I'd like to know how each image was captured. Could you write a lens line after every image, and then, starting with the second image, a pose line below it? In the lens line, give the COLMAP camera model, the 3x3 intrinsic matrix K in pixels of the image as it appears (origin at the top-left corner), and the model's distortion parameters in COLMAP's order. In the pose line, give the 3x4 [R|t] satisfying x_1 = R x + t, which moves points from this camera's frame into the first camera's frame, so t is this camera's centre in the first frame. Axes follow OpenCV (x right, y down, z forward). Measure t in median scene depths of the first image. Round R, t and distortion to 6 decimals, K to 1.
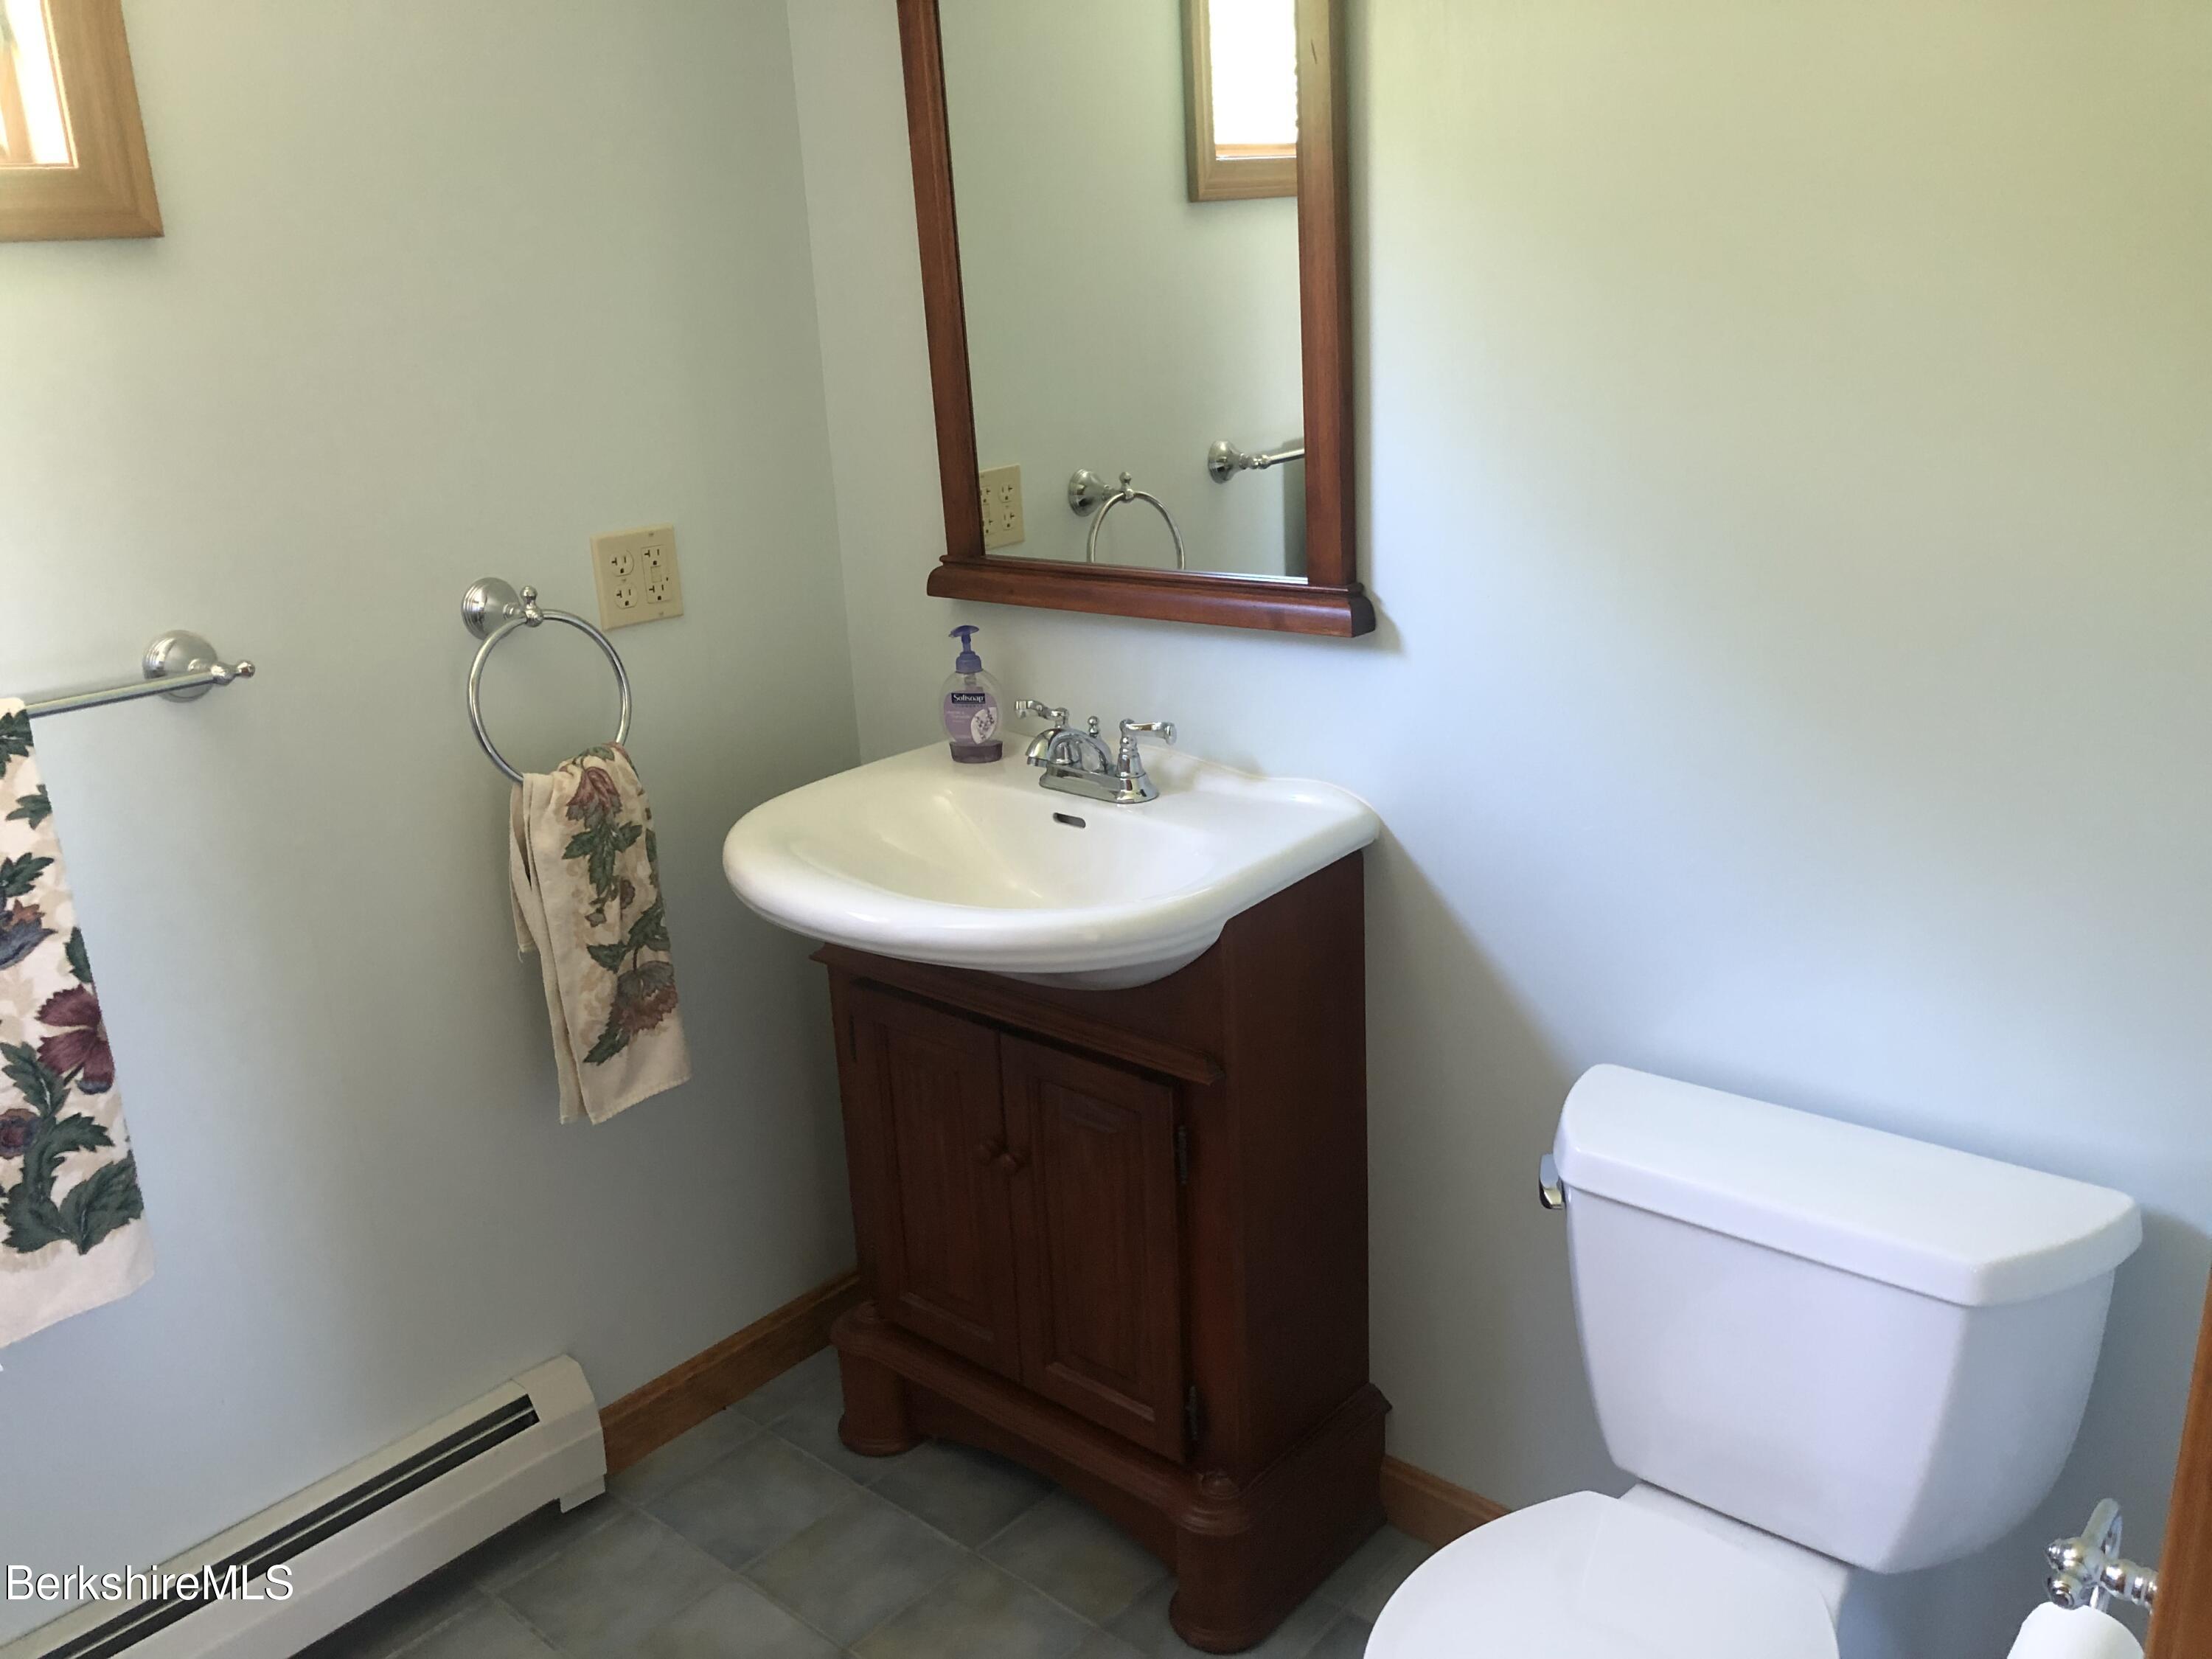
lens RADIAL K [[1822.3, 0, 1105.3], [0, 1822.3, 828.6], [0, 0, 1]] dist [0.002796, -0.005947]
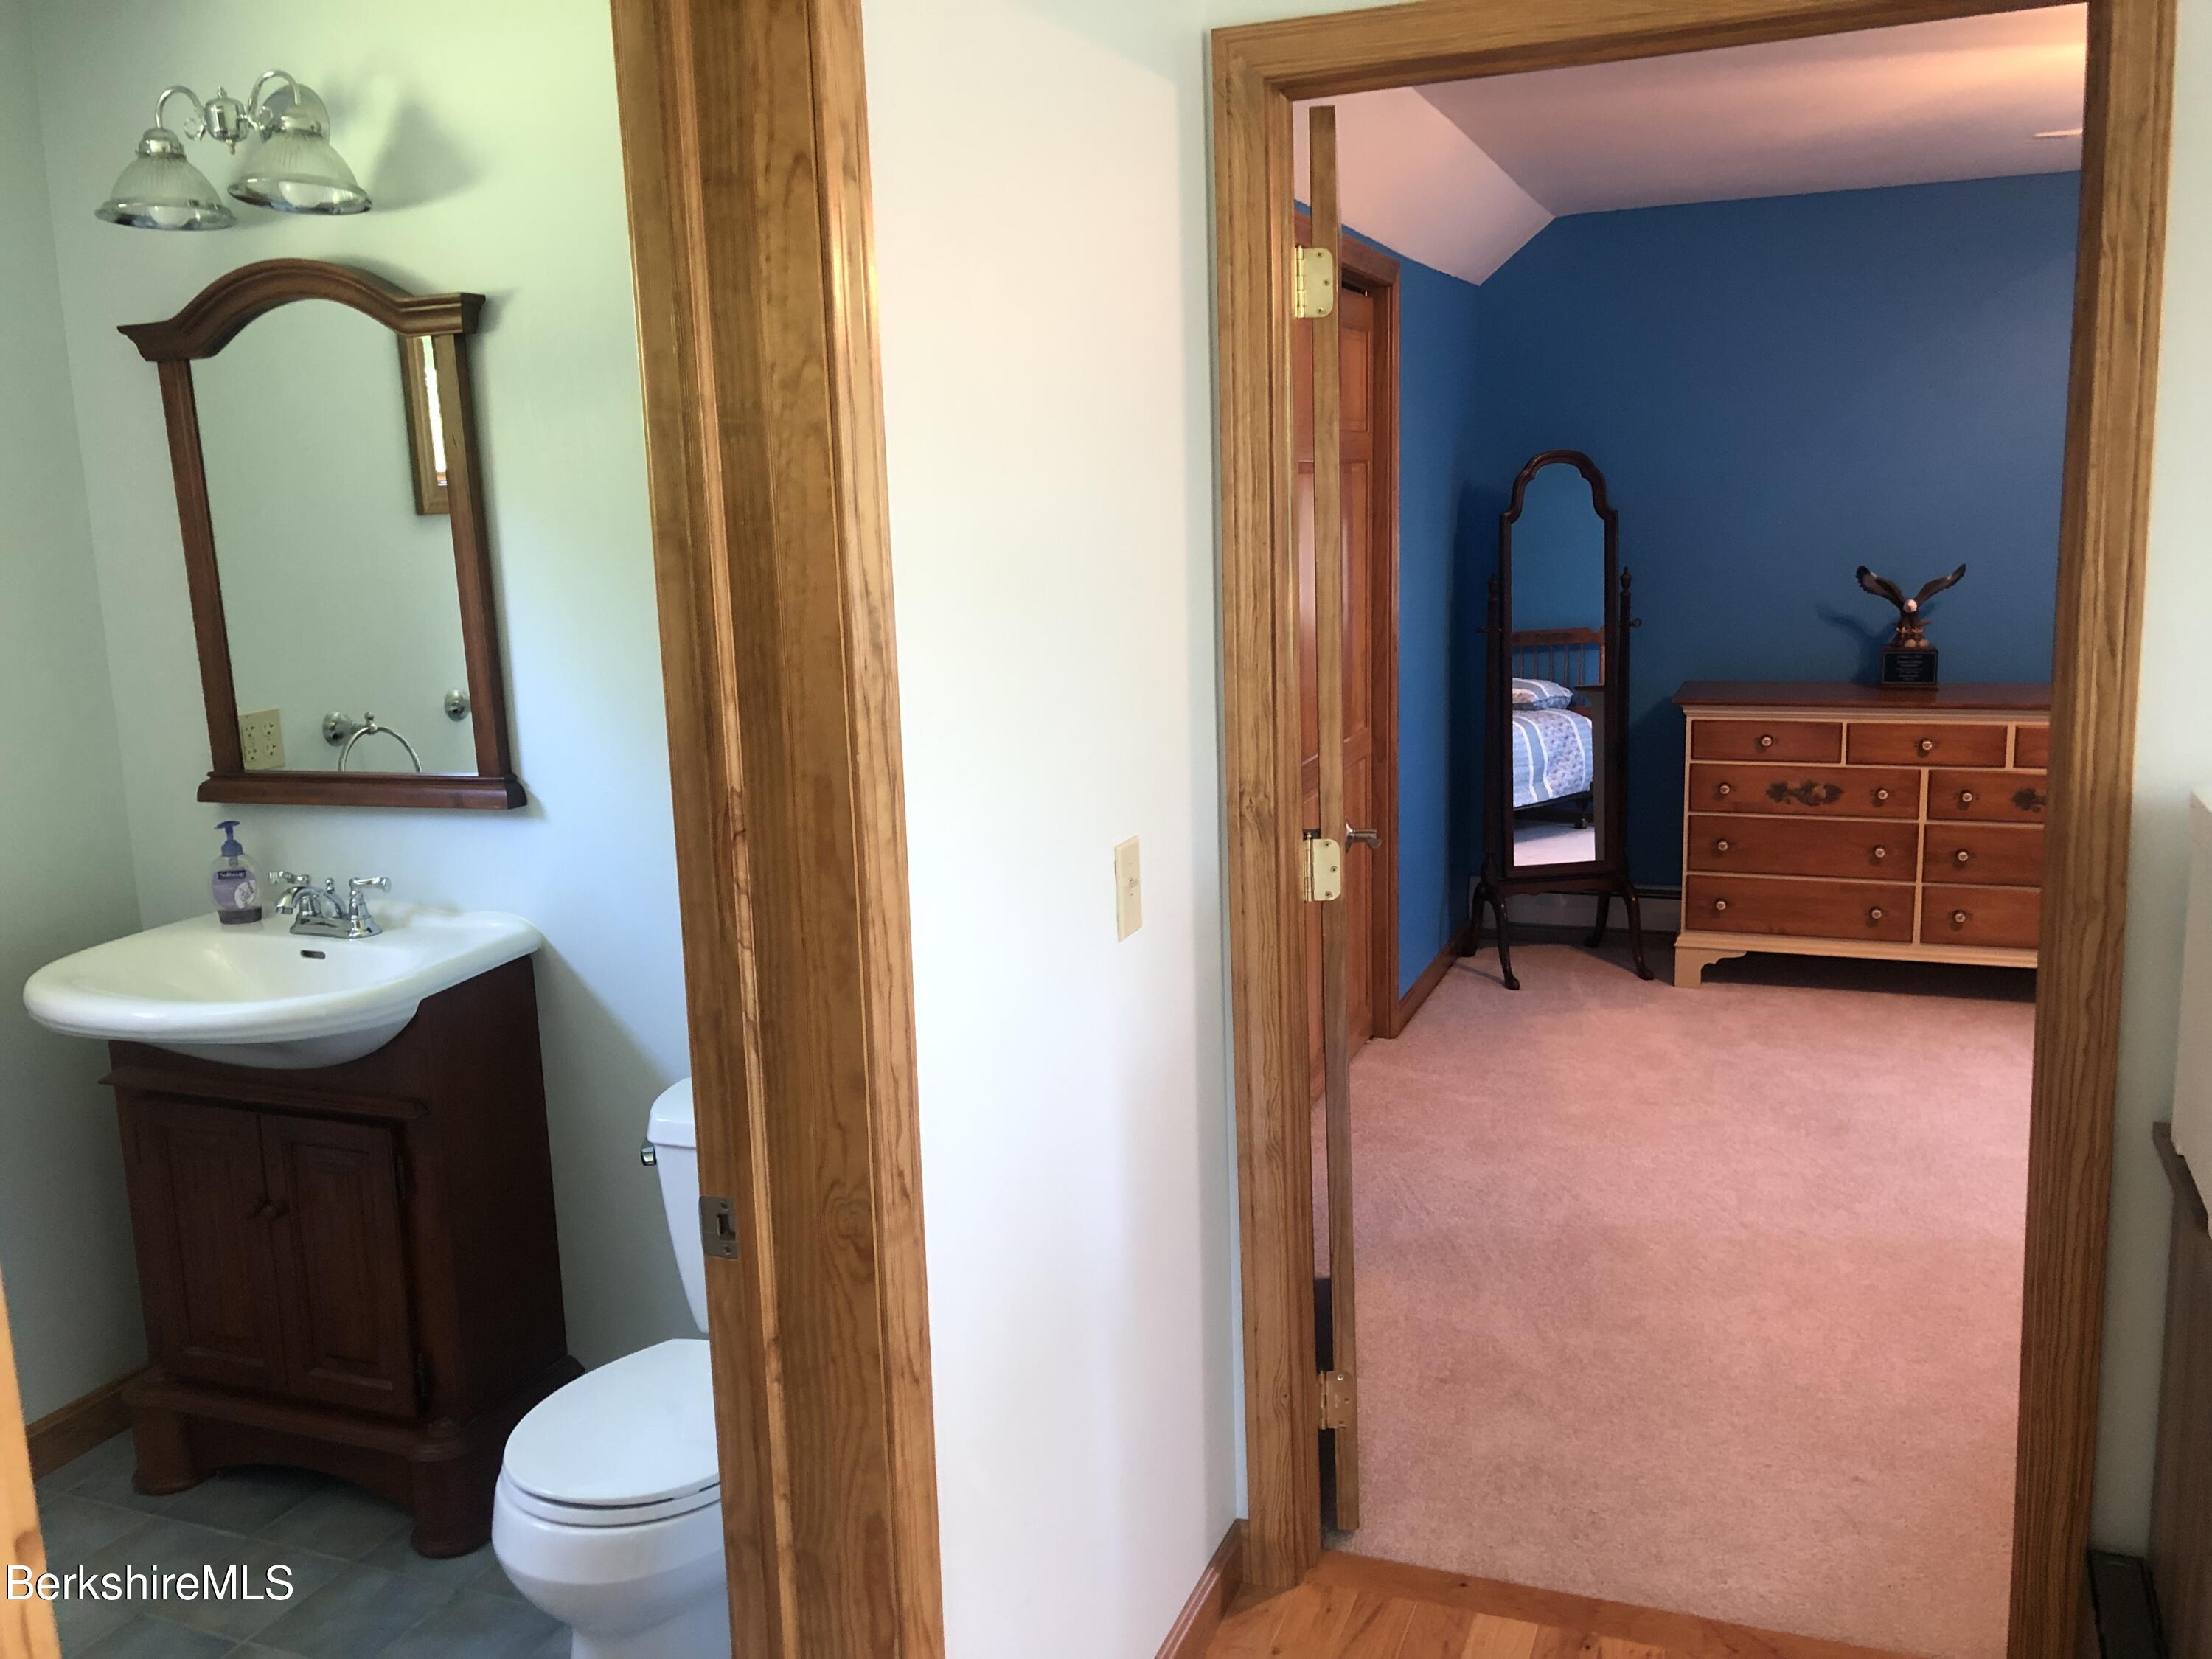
lens RADIAL K [[1822.3, 0, 1154.4], [0, 1822.3, 825.8], [0, 0, 1]] dist [0.002796, -0.005947]
pose [[0.934108, -0.036317, 0.355139, 0.087468], [0.087309, 0.987842, -0.128628, 0.130500], [-0.346150, 0.151159, 0.925922, -0.503426]]
